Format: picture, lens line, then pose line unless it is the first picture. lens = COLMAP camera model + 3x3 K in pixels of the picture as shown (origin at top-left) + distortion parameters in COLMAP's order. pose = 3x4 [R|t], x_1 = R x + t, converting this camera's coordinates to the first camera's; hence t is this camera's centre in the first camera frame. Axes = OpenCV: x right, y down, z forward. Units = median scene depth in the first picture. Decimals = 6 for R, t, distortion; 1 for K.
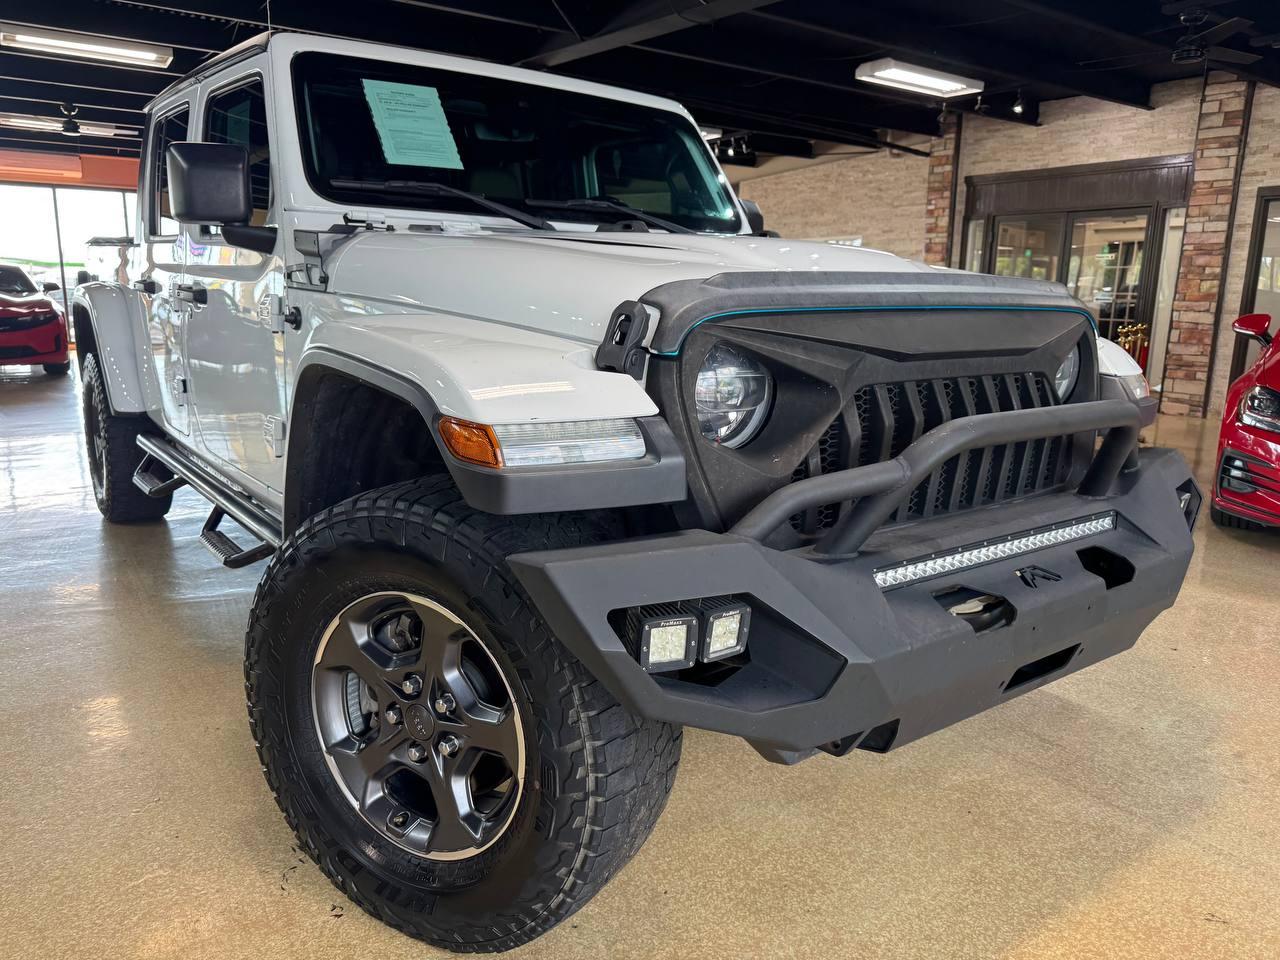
lens RADIAL K [[927.4, 0, 640.0], [0, 927.4, 480.0], [0, 0, 1]] dist [0.002954, -0.004990]
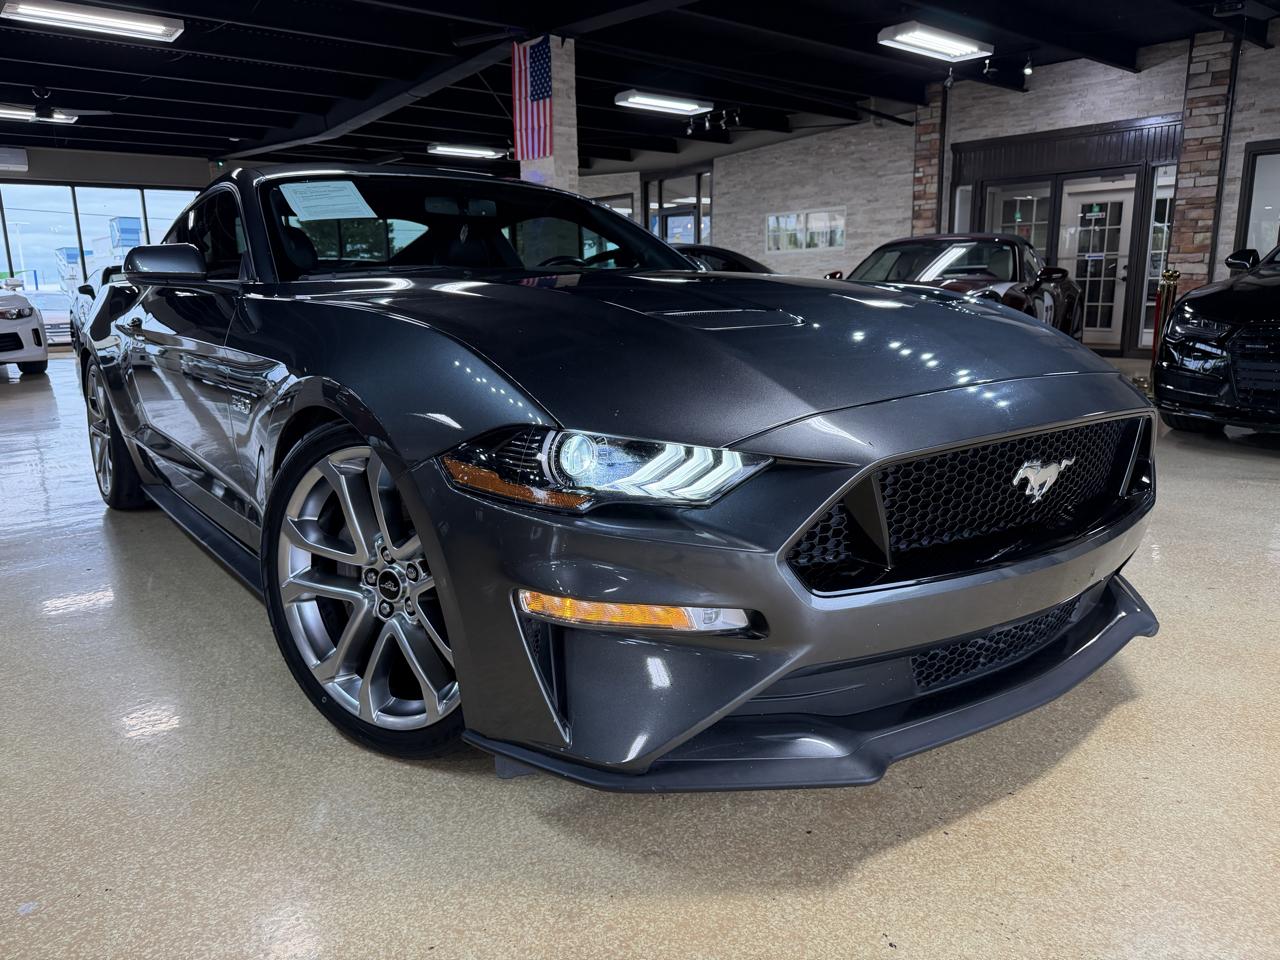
lens RADIAL K [[923.7, 0, 640.0], [0, 923.7, 480.0], [0, 0, 1]] dist [0.001584, -0.006439]
pose [[0.994668, -0.054034, 0.087842, -0.117208], [0.053309, 0.998522, 0.010585, 0.018693], [-0.088284, -0.005846, 0.996078, 0.006892]]
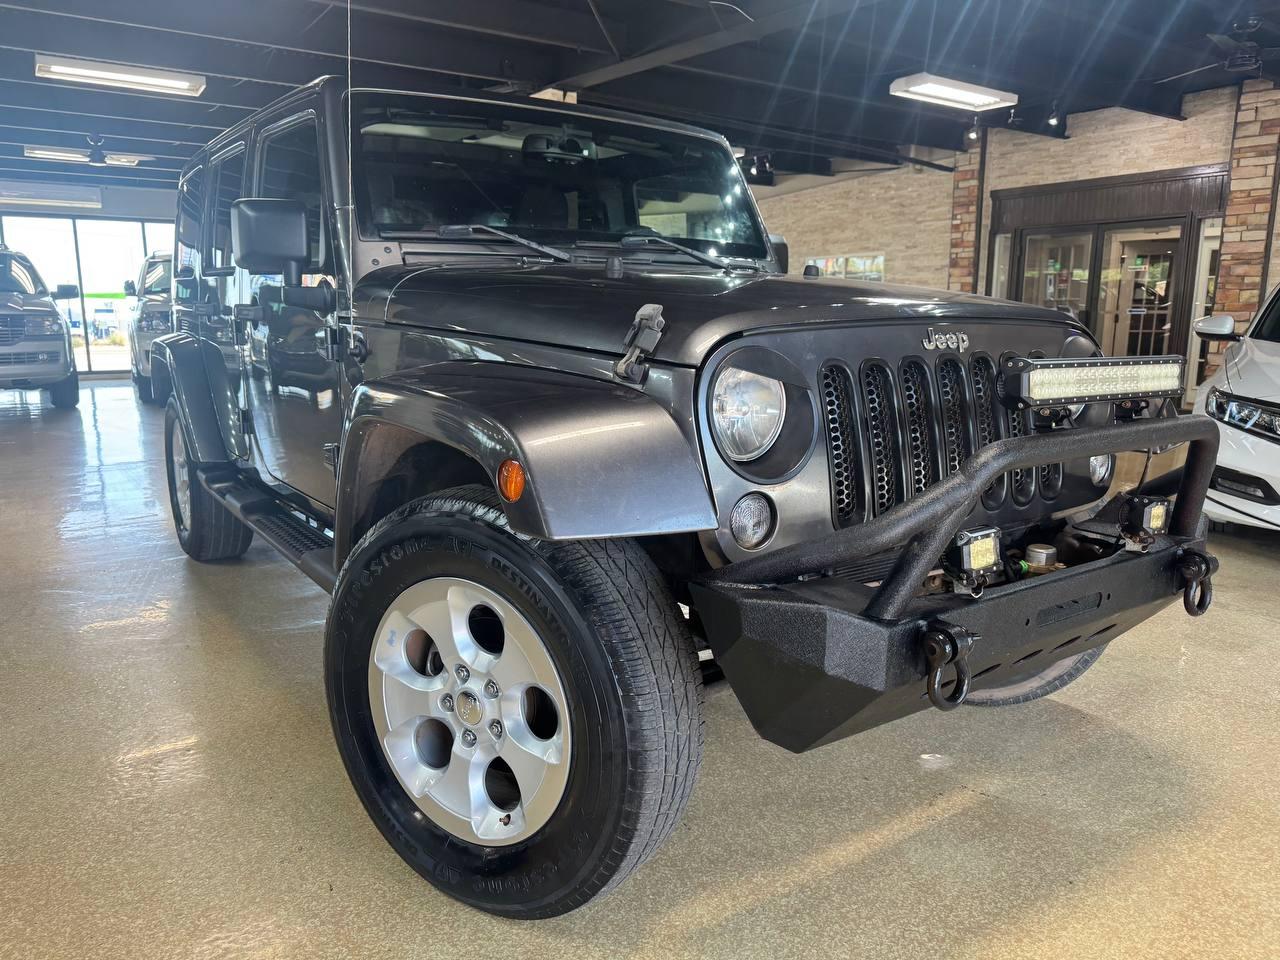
lens RADIAL K [[926.6, 0, 635.5], [0, 926.6, 483.4], [0, 0, 1]] dist [0.005859, -0.007263]
pose [[0.999848, -0.016428, -0.005800, -0.033974], [0.016319, 0.999698, -0.018387, -0.001241], [0.006100, 0.018290, 0.999814, 0.009541]]
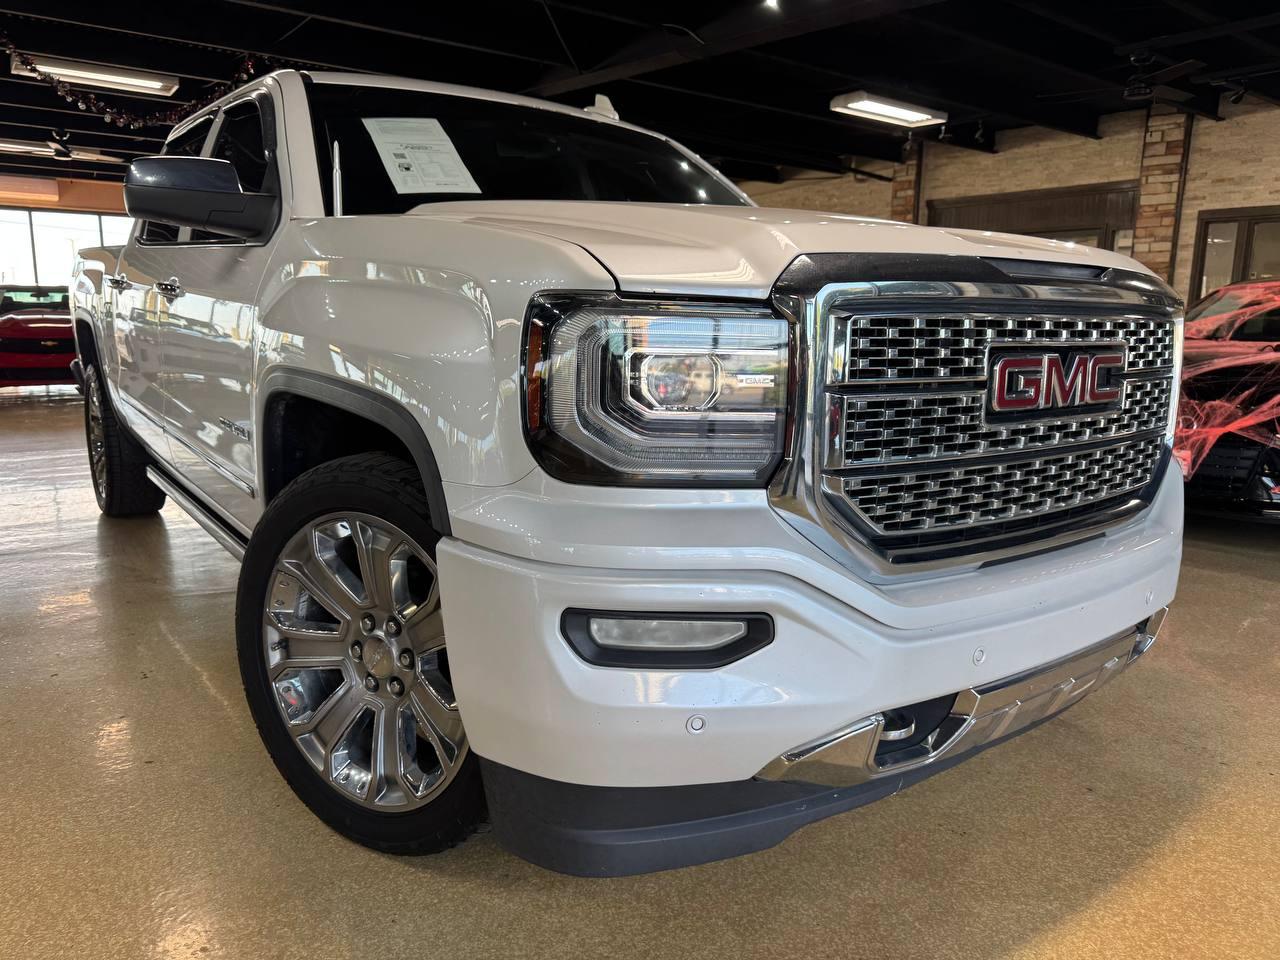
lens RADIAL K [[926.6, 0, 635.5], [0, 926.6, 483.4], [0, 0, 1]] dist [0.005859, -0.007263]
pose [[0.998856, -0.013238, 0.045942, -0.038156], [0.014109, 0.999726, -0.018681, 0.011875], [-0.045682, 0.019308, 0.998769, -0.039457]]
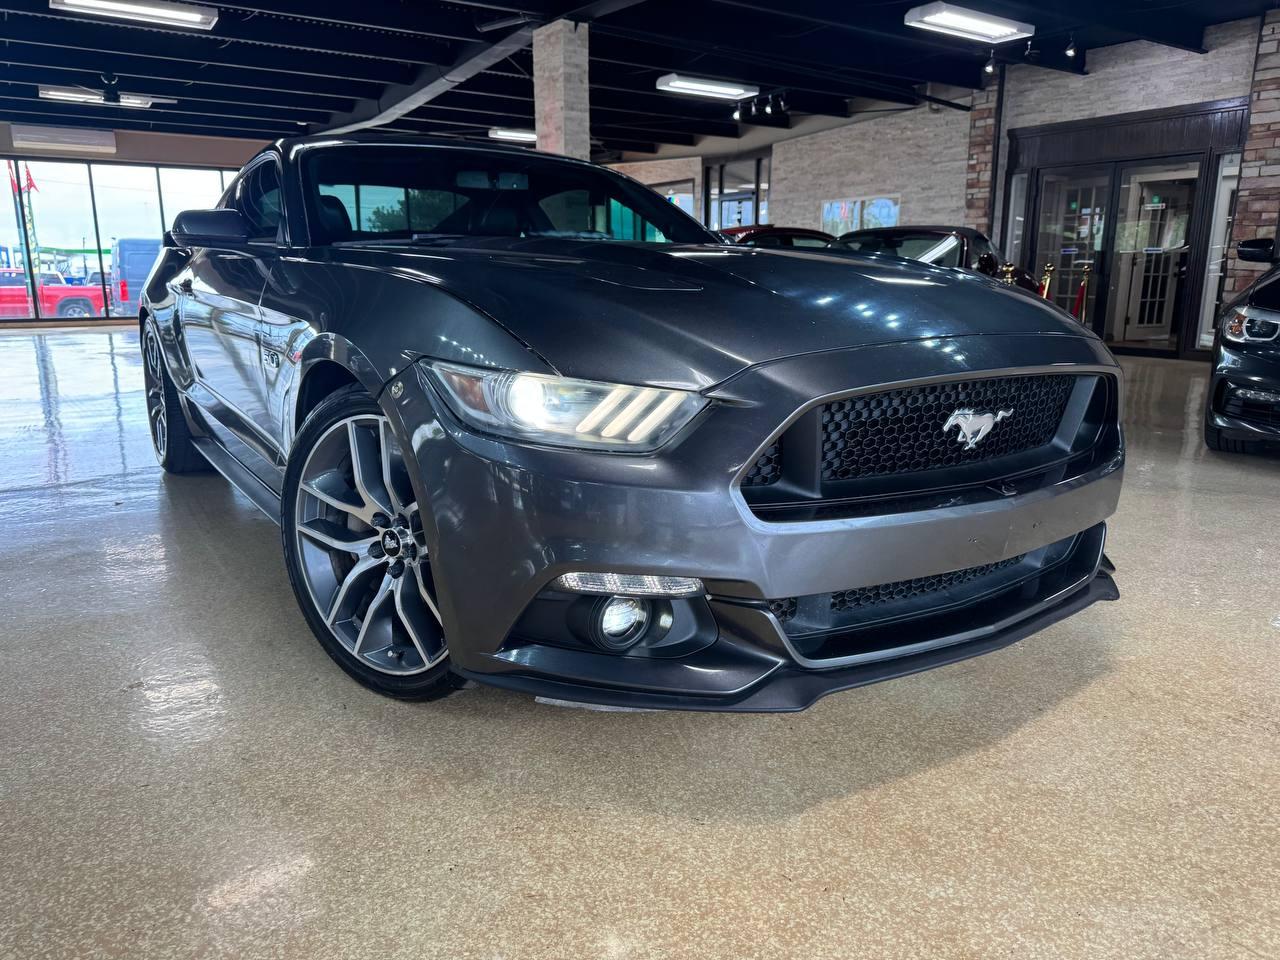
lens RADIAL K [[930.2, 0, 638.6], [0, 930.2, 477.7], [0, 0, 1]] dist [-0.003293, 0.004566]
pose [[0.999731, -0.012055, -0.019815, -0.029859], [0.012401, 0.999771, 0.017420, 0.022992], [0.019600, -0.017661, 0.999652, -0.000736]]
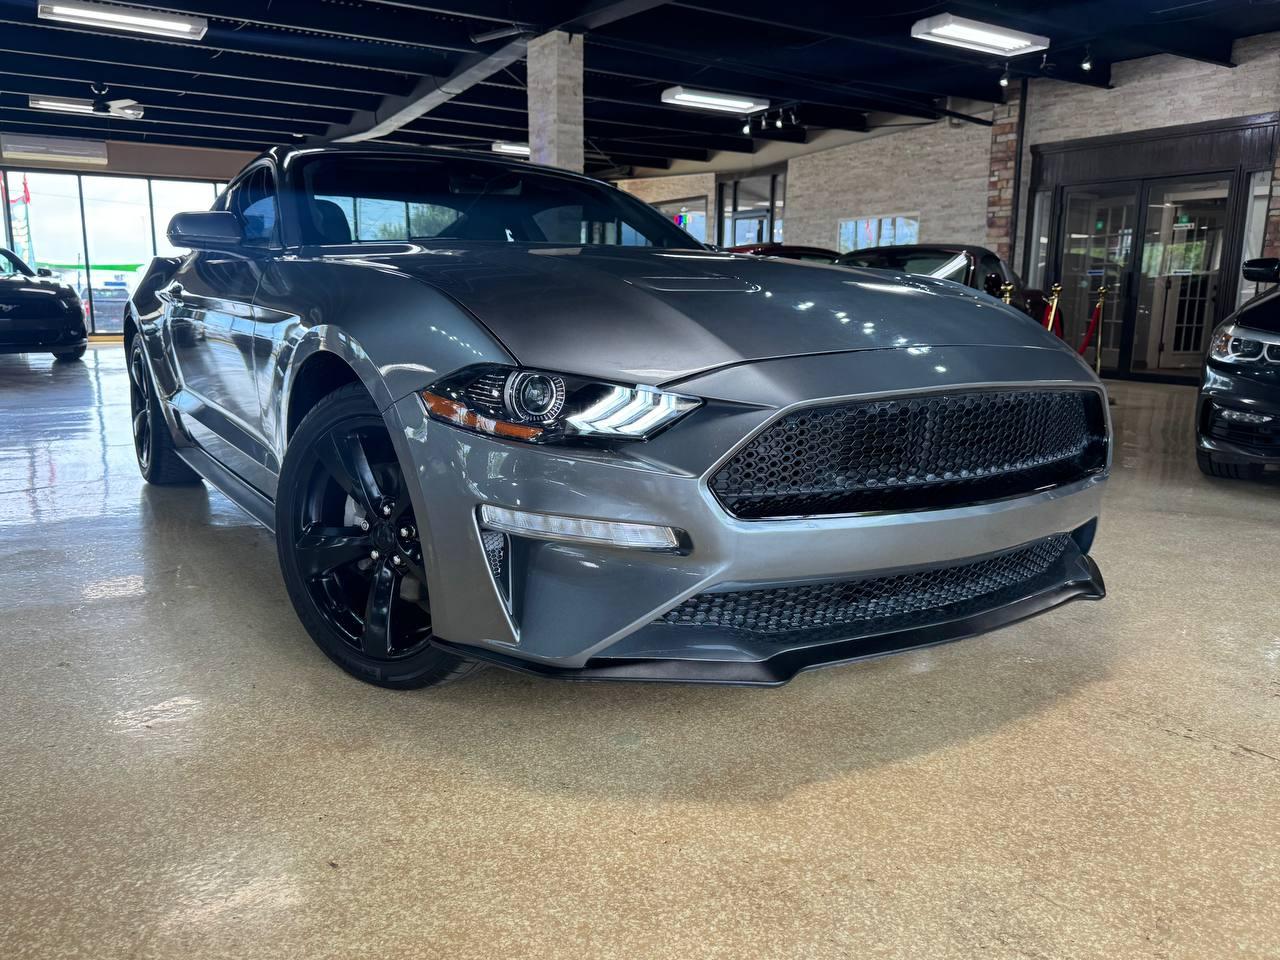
lens RADIAL K [[998.6, 0, 634.4], [0, 998.6, 480.4], [0, 0, 1]] dist [0.008057, -0.008645]
pose [[0.998969, 0.001481, -0.045368, -0.003146], [-0.002245, 0.999857, -0.016788, 0.032327], [0.045336, 0.016873, 0.998829, -0.022635]]
